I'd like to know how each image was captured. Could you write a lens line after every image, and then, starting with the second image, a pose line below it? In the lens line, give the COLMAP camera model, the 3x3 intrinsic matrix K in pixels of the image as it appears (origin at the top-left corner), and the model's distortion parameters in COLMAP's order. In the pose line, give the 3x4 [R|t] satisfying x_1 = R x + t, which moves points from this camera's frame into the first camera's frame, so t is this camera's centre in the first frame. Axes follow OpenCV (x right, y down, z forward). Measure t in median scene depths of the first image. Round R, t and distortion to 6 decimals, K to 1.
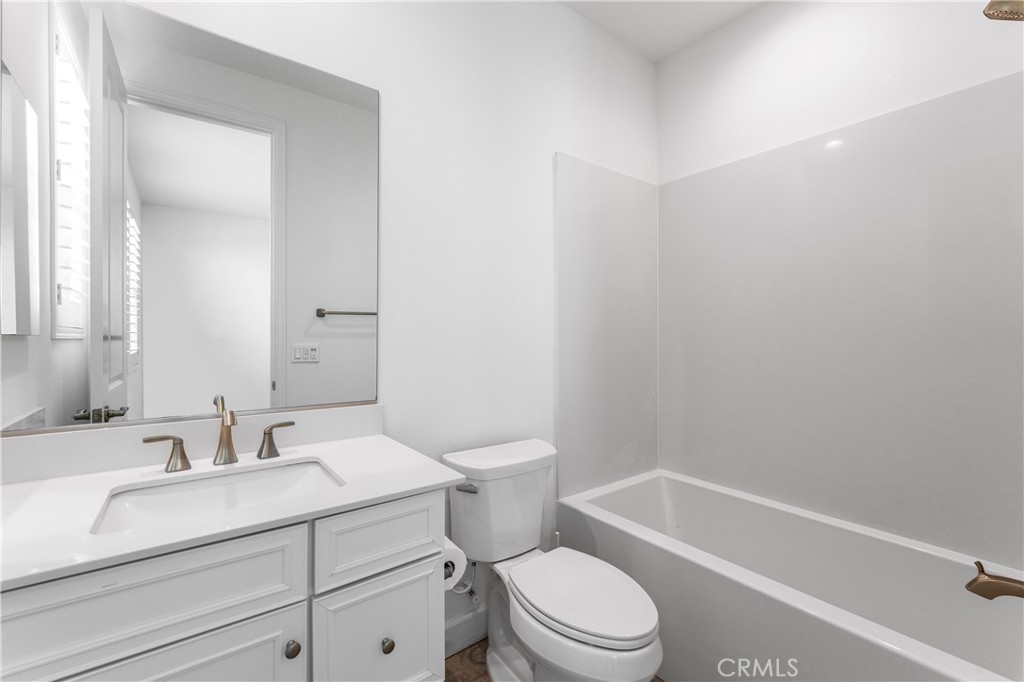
lens RADIAL K [[419.6, 0, 507.0], [0, 419.6, 338.4], [0, 0, 1]] dist [0.001601, 0.000466]
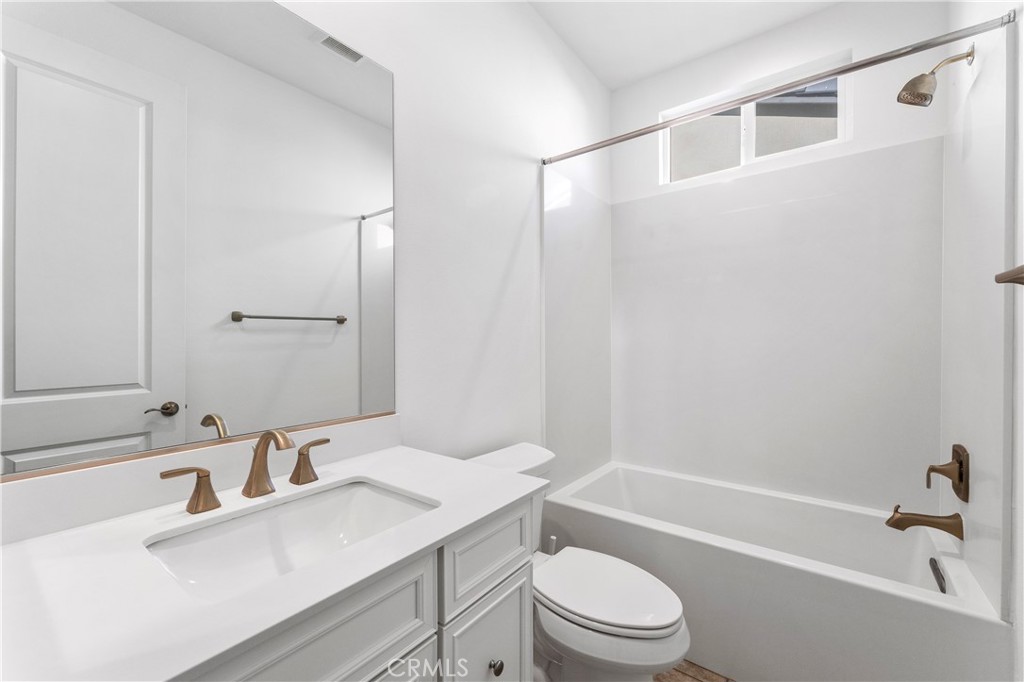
lens RADIAL K [[419.6, 0, 512.6], [0, 419.6, 337.3], [0, 0, 1]] dist [0.001601, 0.000466]
pose [[0.959664, -0.013390, 0.280829, -0.384293], [0.018166, 0.999731, -0.014411, 0.009939], [-0.280561, 0.018931, 0.959650, 0.064478]]
